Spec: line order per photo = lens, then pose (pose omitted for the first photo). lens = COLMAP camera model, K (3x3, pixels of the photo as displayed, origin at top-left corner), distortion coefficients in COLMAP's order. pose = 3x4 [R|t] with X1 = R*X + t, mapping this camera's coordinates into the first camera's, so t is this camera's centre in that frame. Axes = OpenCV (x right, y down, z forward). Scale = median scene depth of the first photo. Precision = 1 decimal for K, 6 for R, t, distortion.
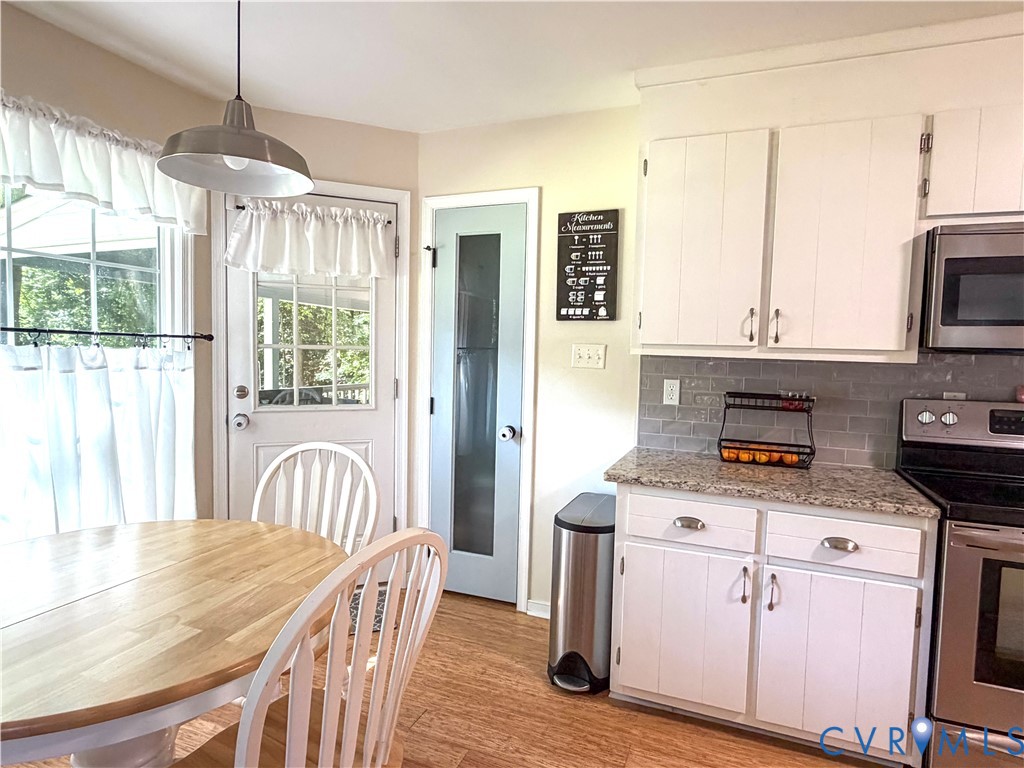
lens RADIAL K [[581.7, 0, 510.3], [0, 581.7, 384.2], [0, 0, 1]] dist [-0.005791, 0.005370]
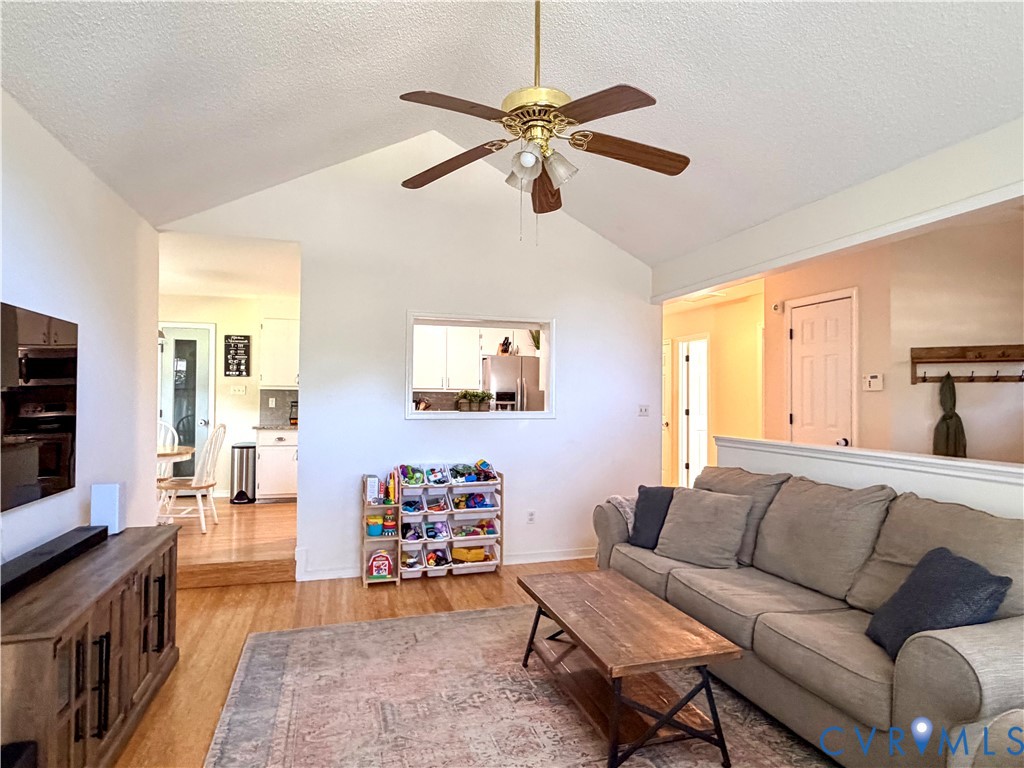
lens RADIAL K [[581.7, 0, 508.7], [0, 581.7, 390.1], [0, 0, 1]] dist [-0.005791, 0.005370]
pose [[0.778564, -0.010184, 0.627482, -0.697610], [0.048409, 0.997864, -0.043869, 0.155726], [-0.625695, 0.064531, 0.777394, -2.229687]]
